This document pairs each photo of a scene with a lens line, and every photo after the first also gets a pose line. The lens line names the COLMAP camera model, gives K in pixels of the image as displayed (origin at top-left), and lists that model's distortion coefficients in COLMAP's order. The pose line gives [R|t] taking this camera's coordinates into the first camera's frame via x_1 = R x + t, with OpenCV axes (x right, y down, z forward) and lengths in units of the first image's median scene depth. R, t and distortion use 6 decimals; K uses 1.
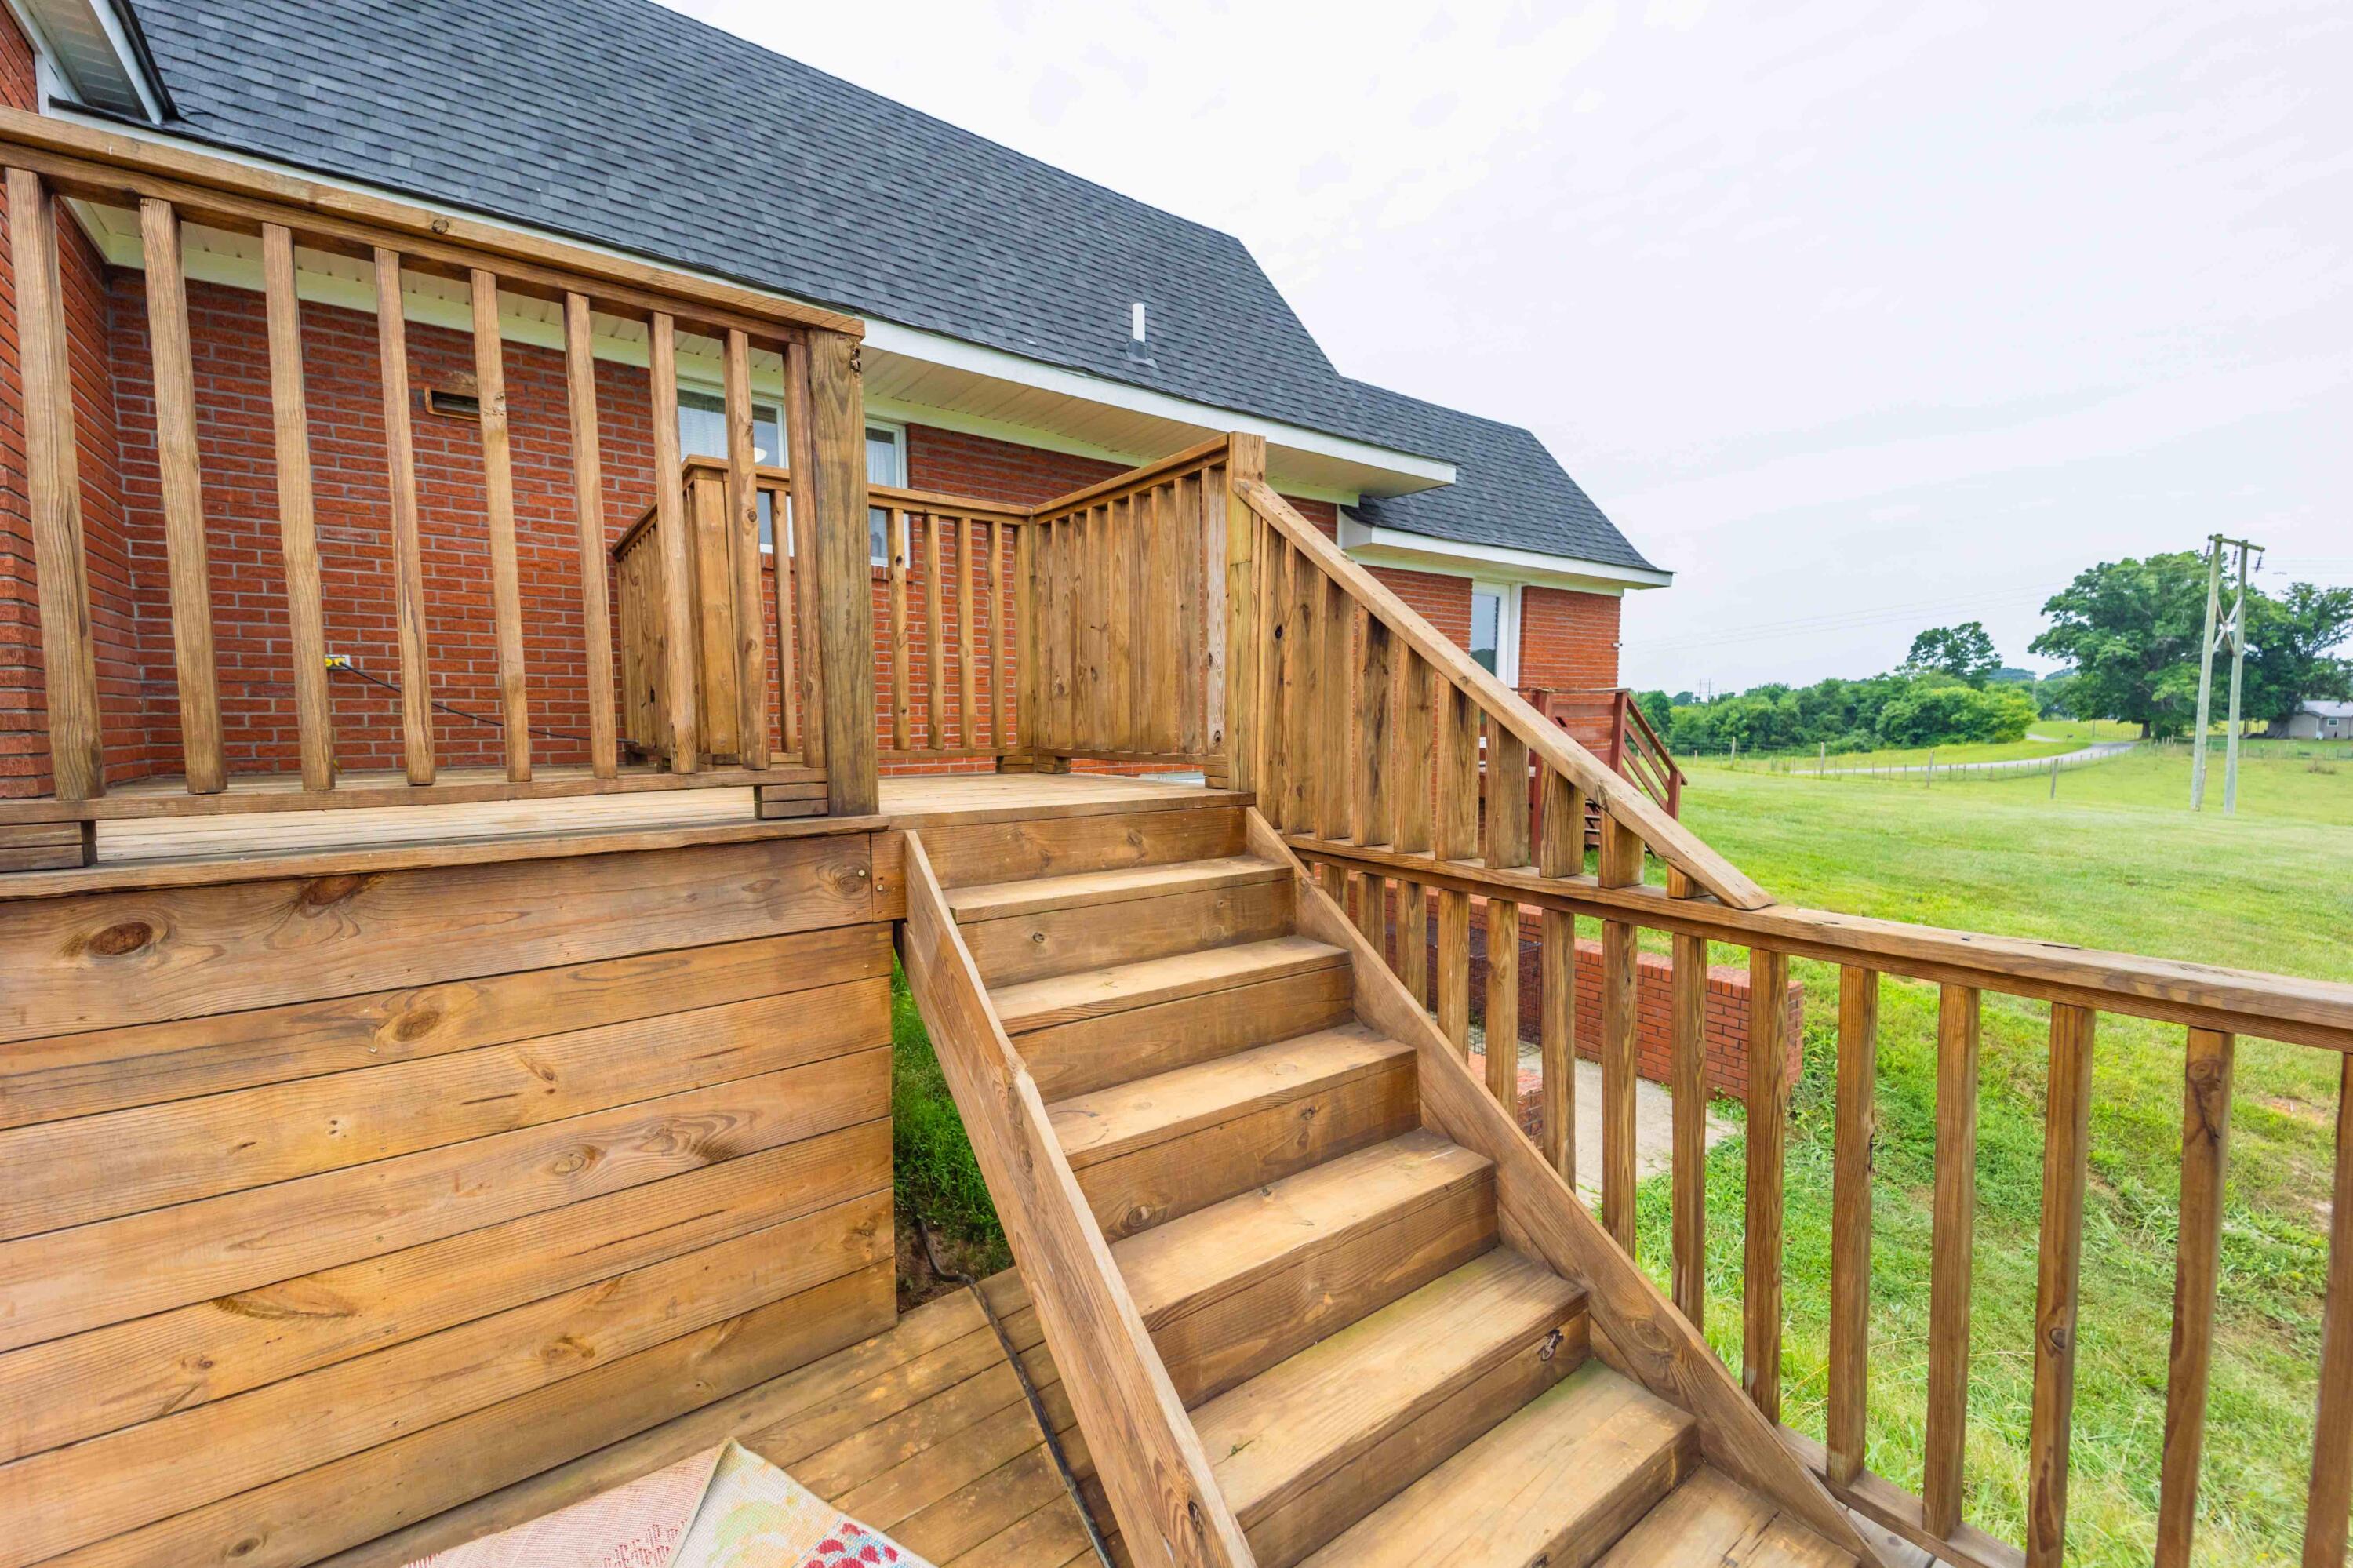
lens RADIAL K [[926.5, 0, 1176.5], [0, 926.5, 784.0], [0, 0, 1]] dist [0.075364, -0.033857]
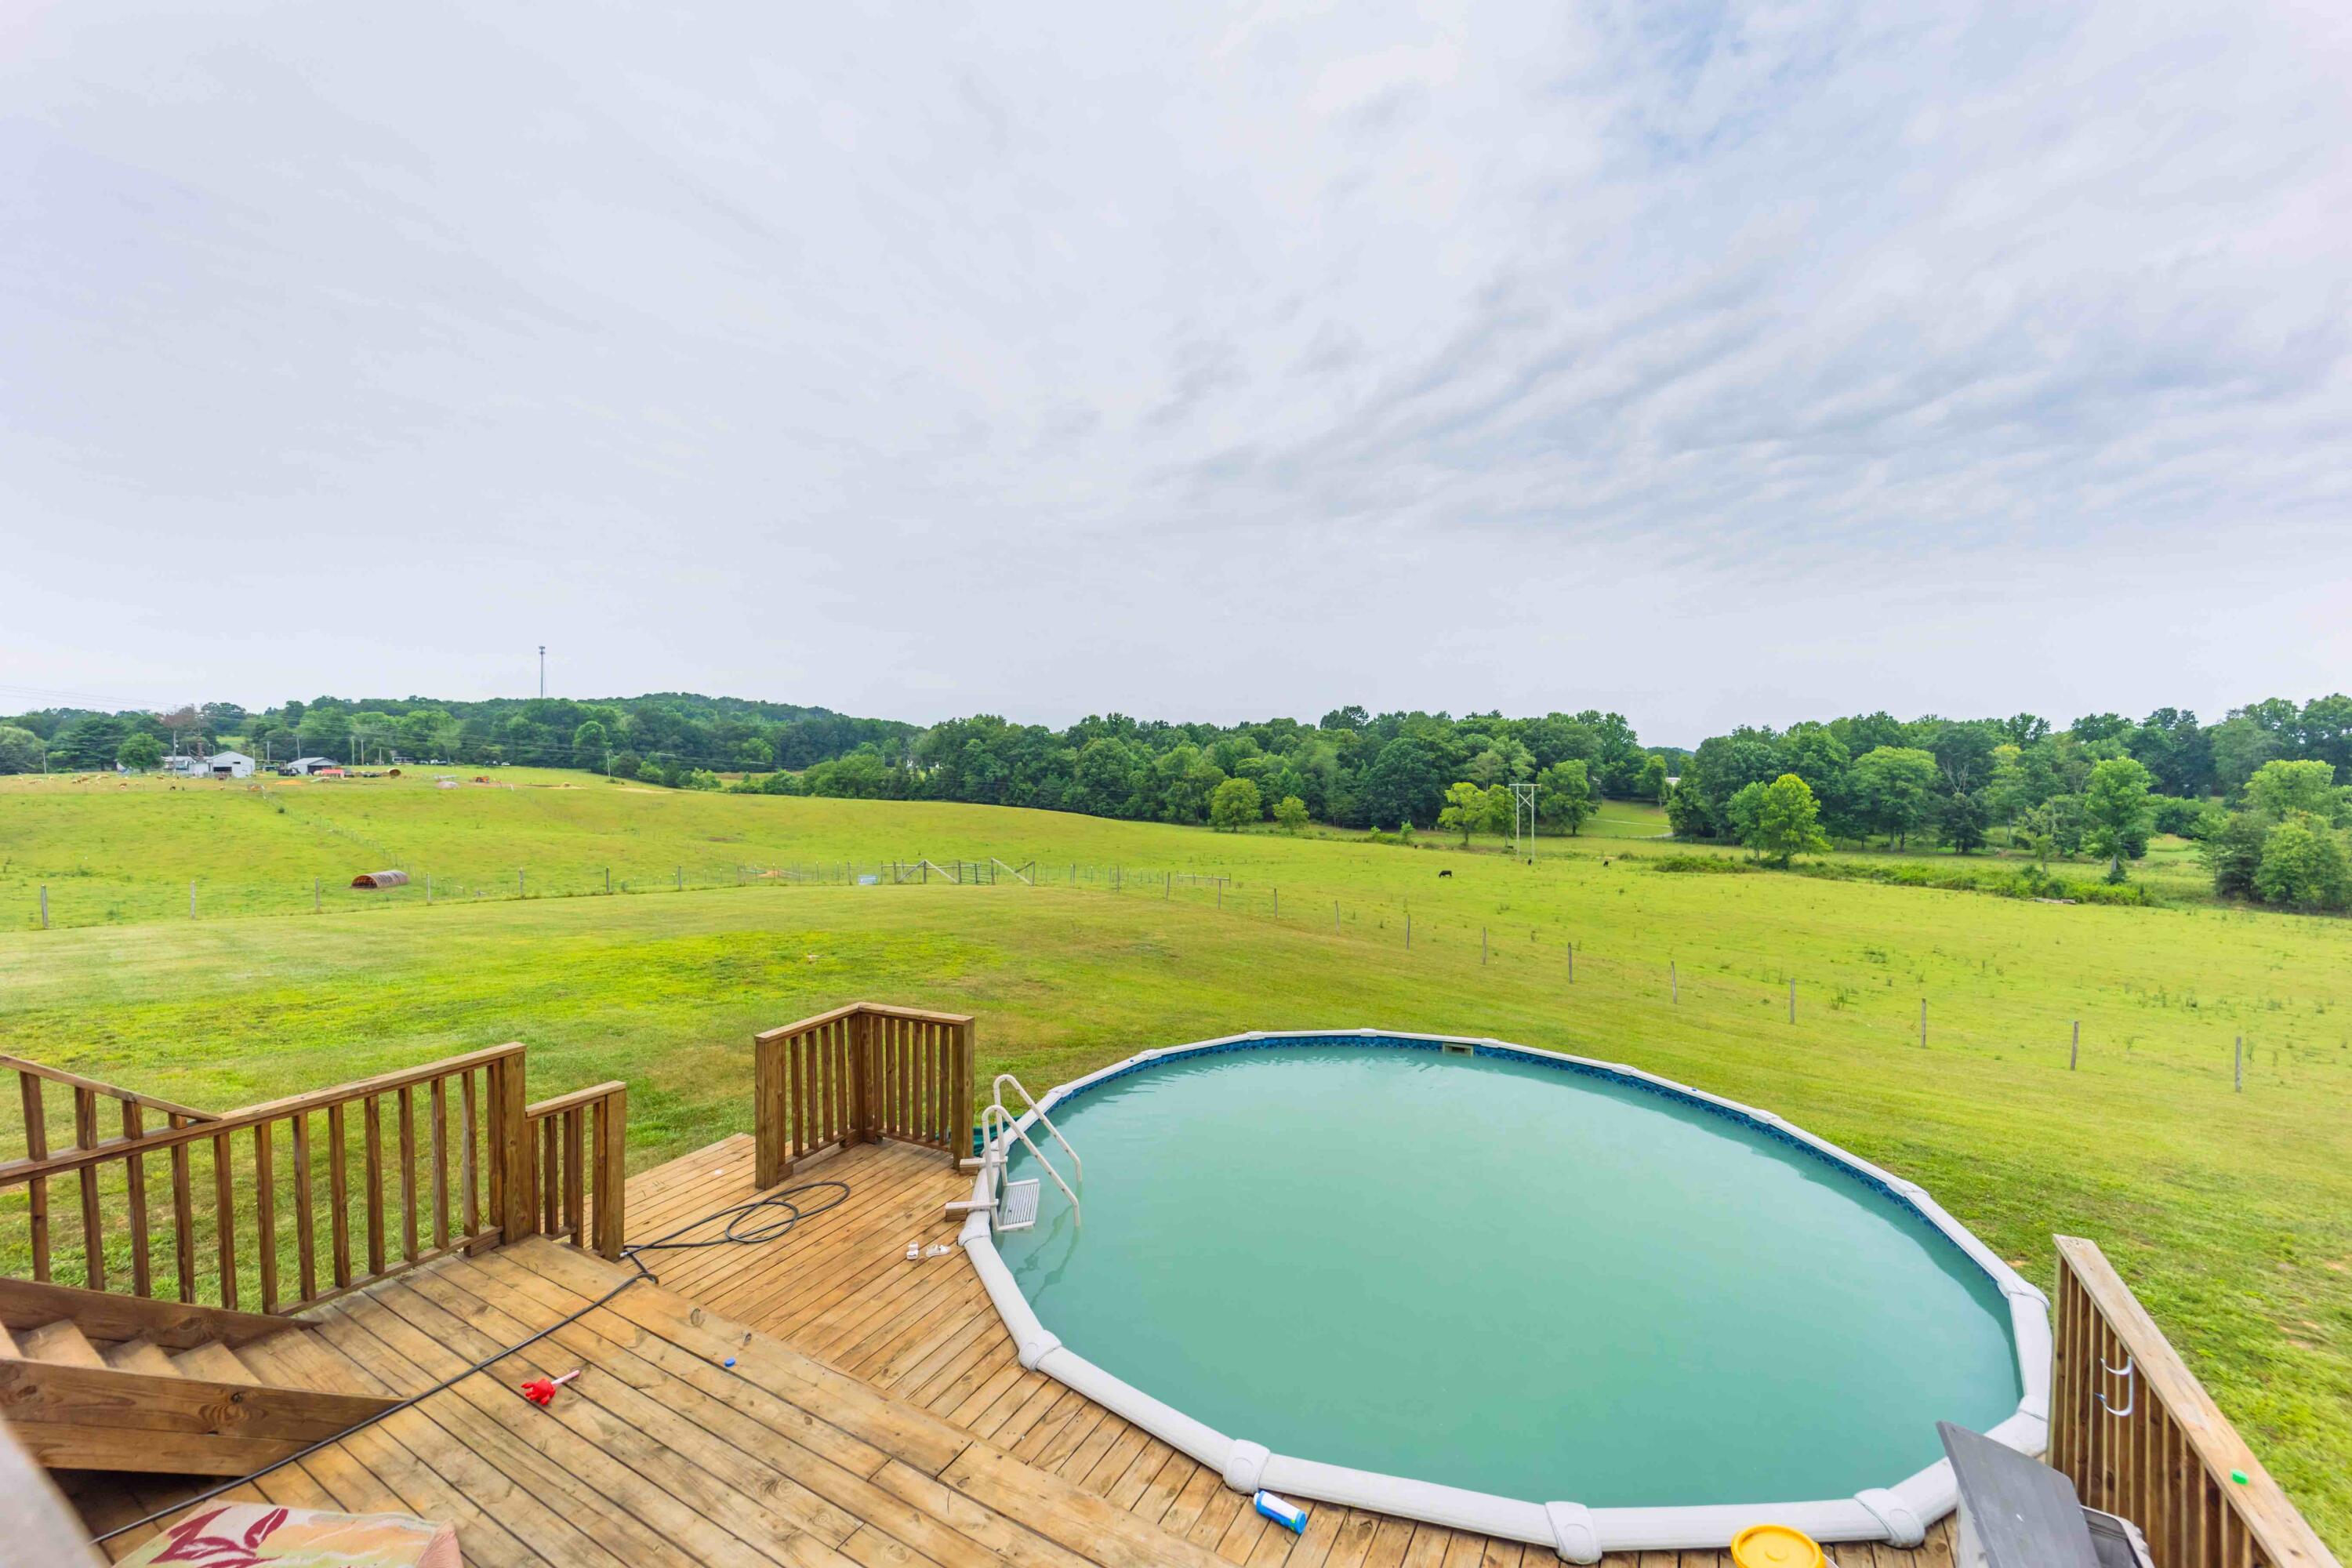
lens RADIAL K [[902.6, 0, 1176.0], [0, 902.6, 784.0], [0, 0, 1]] dist [0.072454, -0.030643]
pose [[-0.384555, -0.017699, 0.922933, -2.453427], [0.081358, 0.995276, 0.052985, -0.625793], [-0.919510, 0.095464, -0.381298, -0.366631]]
